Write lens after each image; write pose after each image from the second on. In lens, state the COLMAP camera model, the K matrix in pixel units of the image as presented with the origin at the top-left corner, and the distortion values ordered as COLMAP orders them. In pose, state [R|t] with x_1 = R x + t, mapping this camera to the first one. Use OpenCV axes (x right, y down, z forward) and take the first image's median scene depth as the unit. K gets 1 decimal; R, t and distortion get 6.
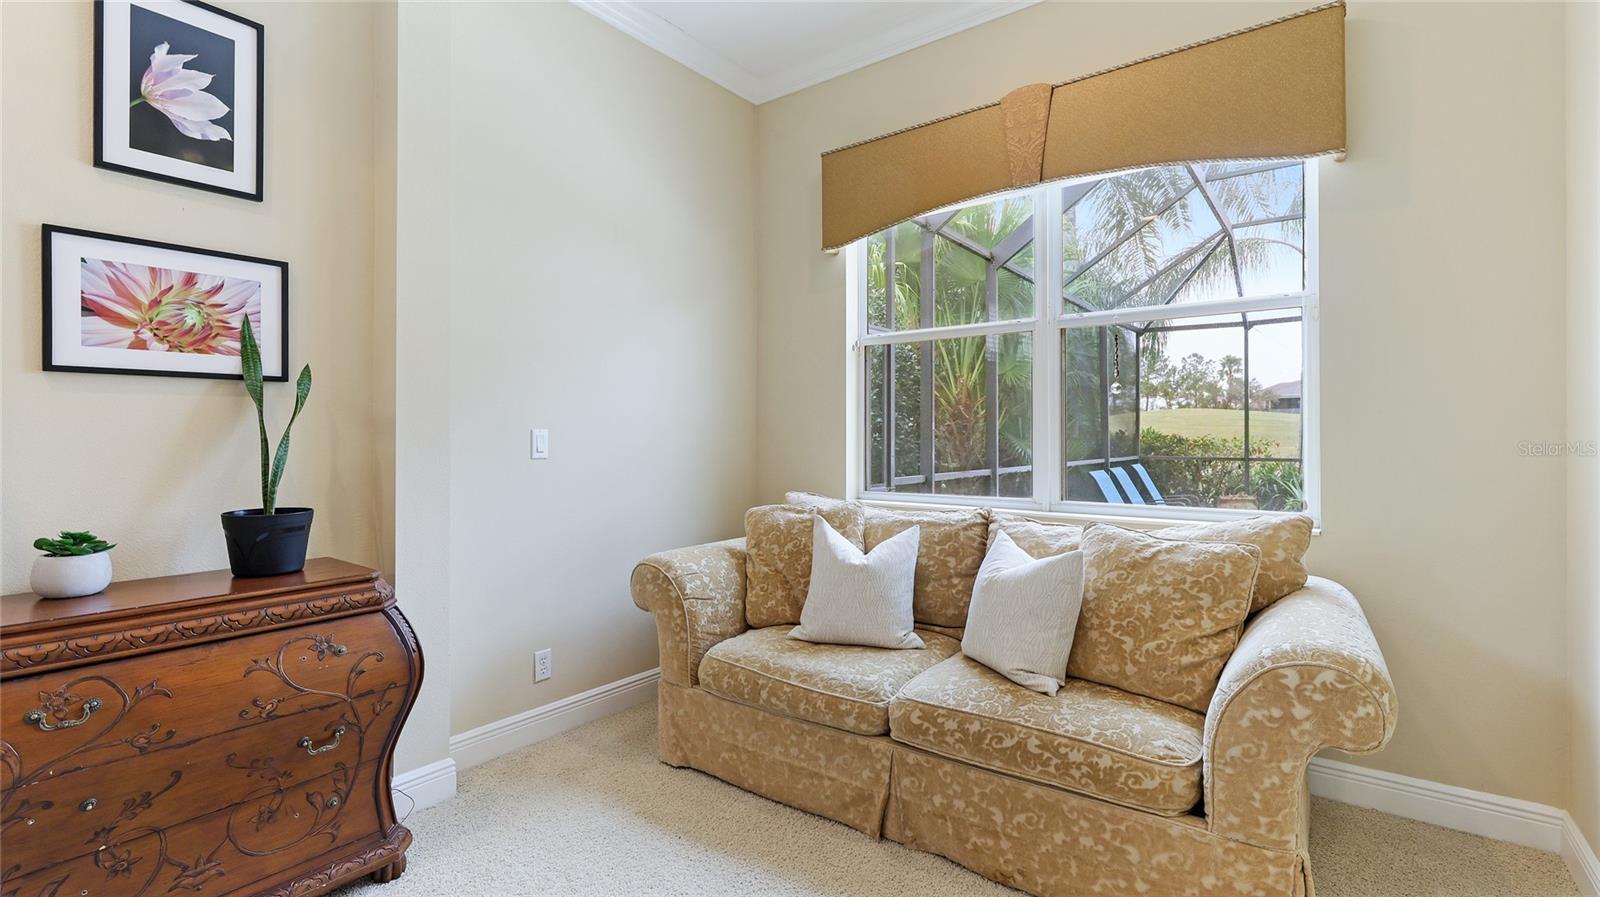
lens RADIAL K [[716.7, 0, 804.3], [0, 716.7, 438.2], [0, 0, 1]] dist [0.001808, 0.000539]
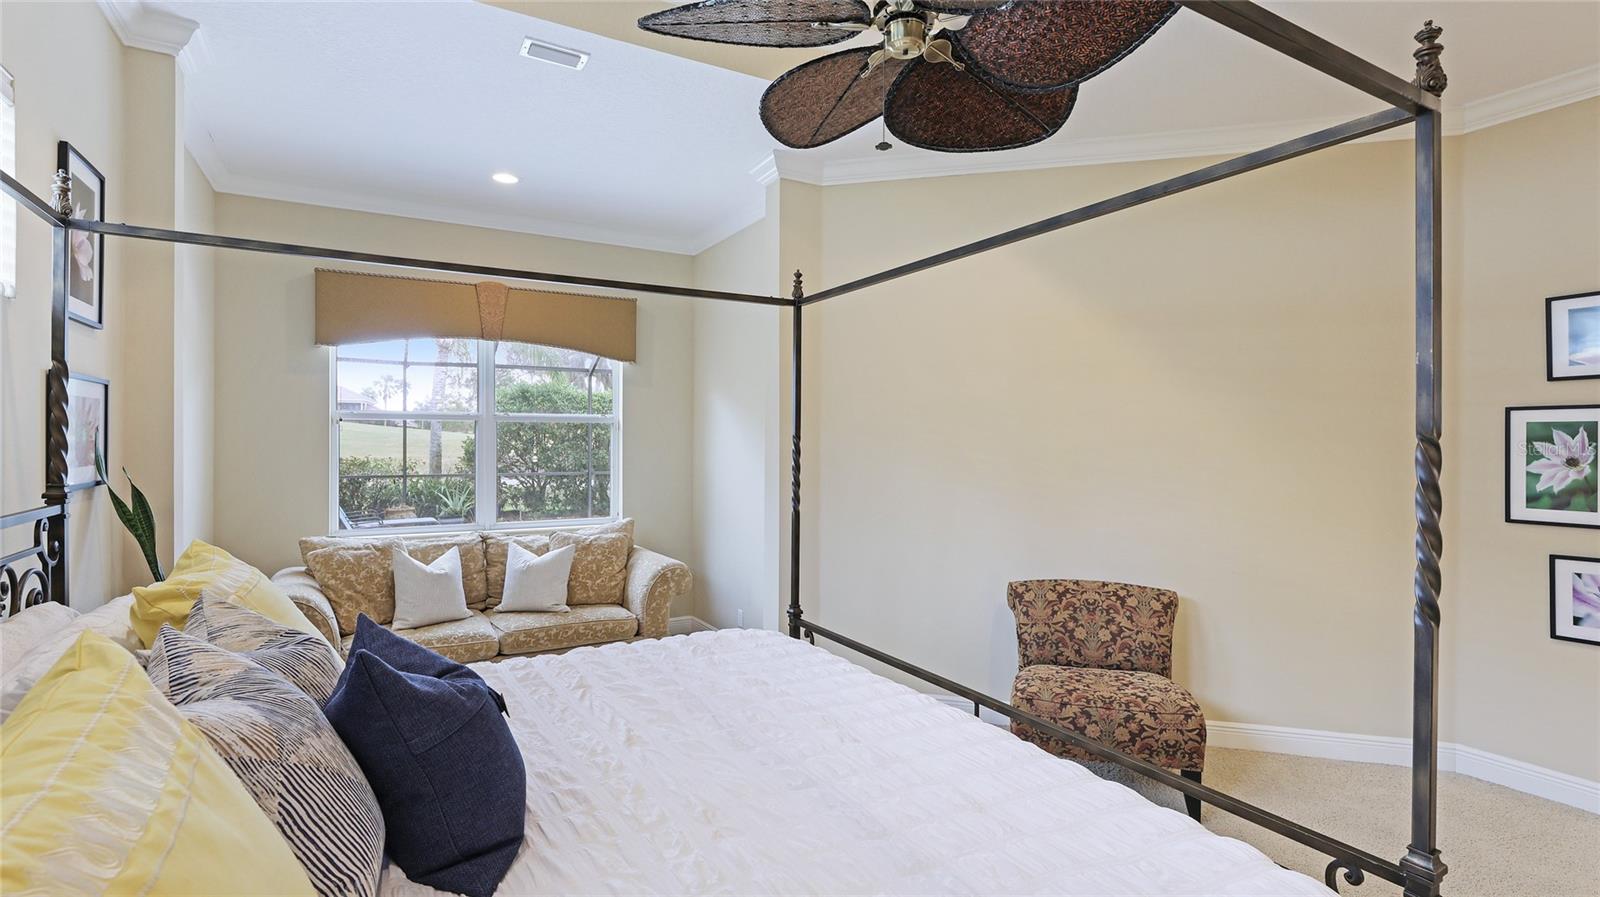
lens RADIAL K [[737.9, 0, 791.1], [0, 737.9, 445.5], [0, 0, 1]] dist [-0.000016, -0.000223]
pose [[0.414481, -0.002679, 0.910054, -1.318803], [-0.000128, 0.999995, 0.003002, -0.140802], [-0.910058, -0.001360, 0.414479, -0.495620]]
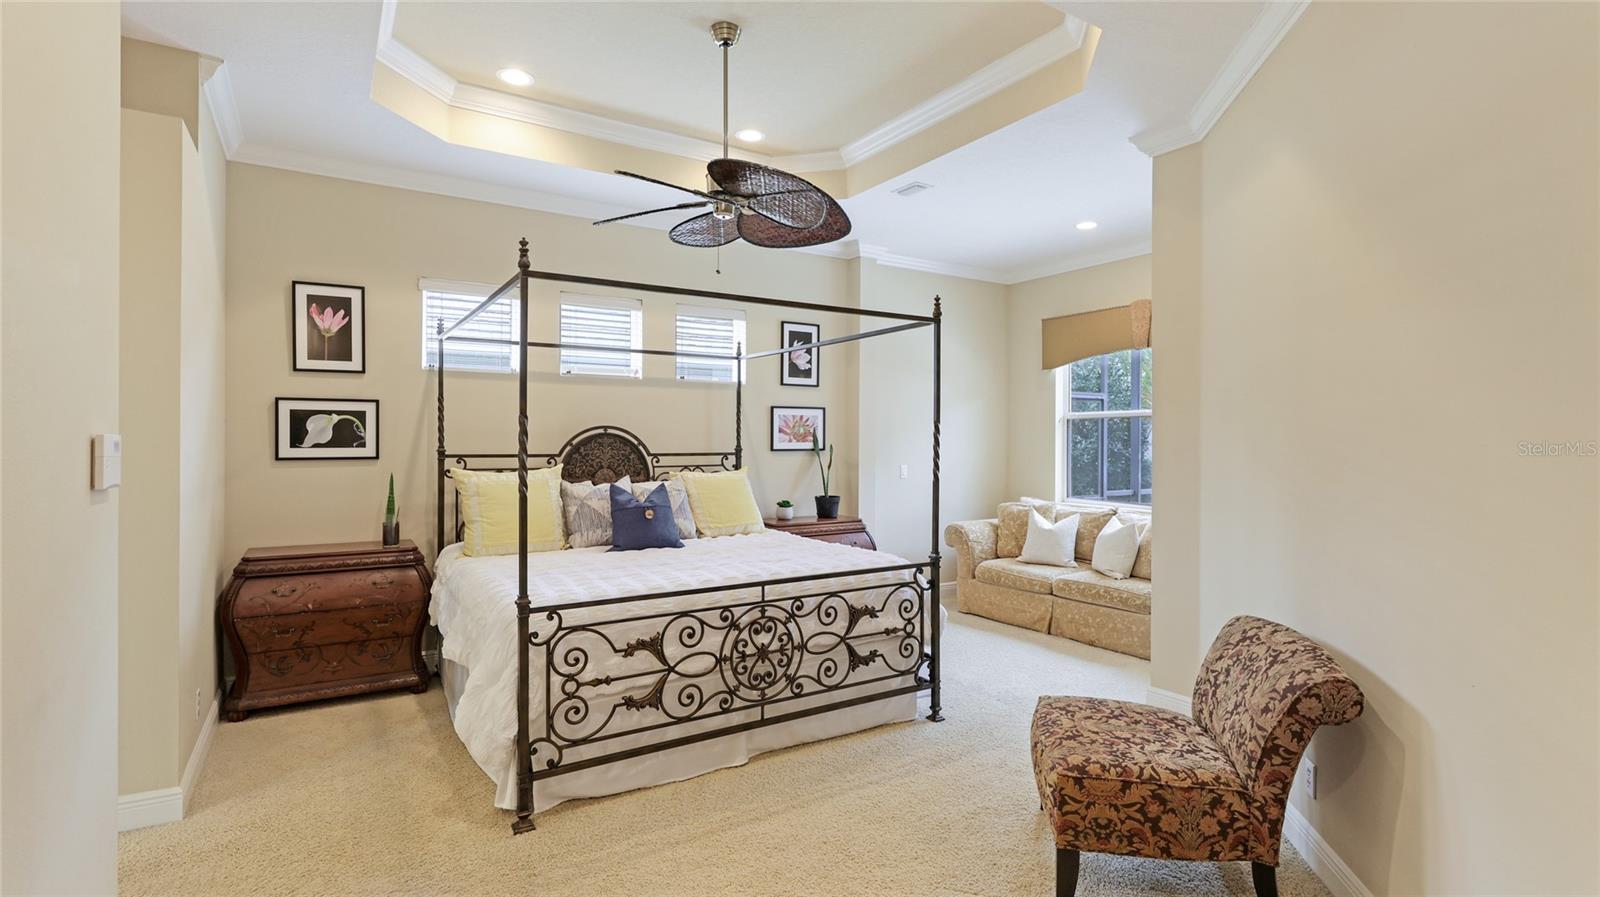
lens RADIAL K [[737.9, 0, 791.1], [0, 737.9, 445.5], [0, 0, 1]] dist [-0.000016, -0.000223]
pose [[0.925210, 0.004942, -0.379424, 0.245668], [-0.004047, 0.999987, 0.003158, -0.107375], [0.379435, -0.001386, 0.925217, -1.713930]]
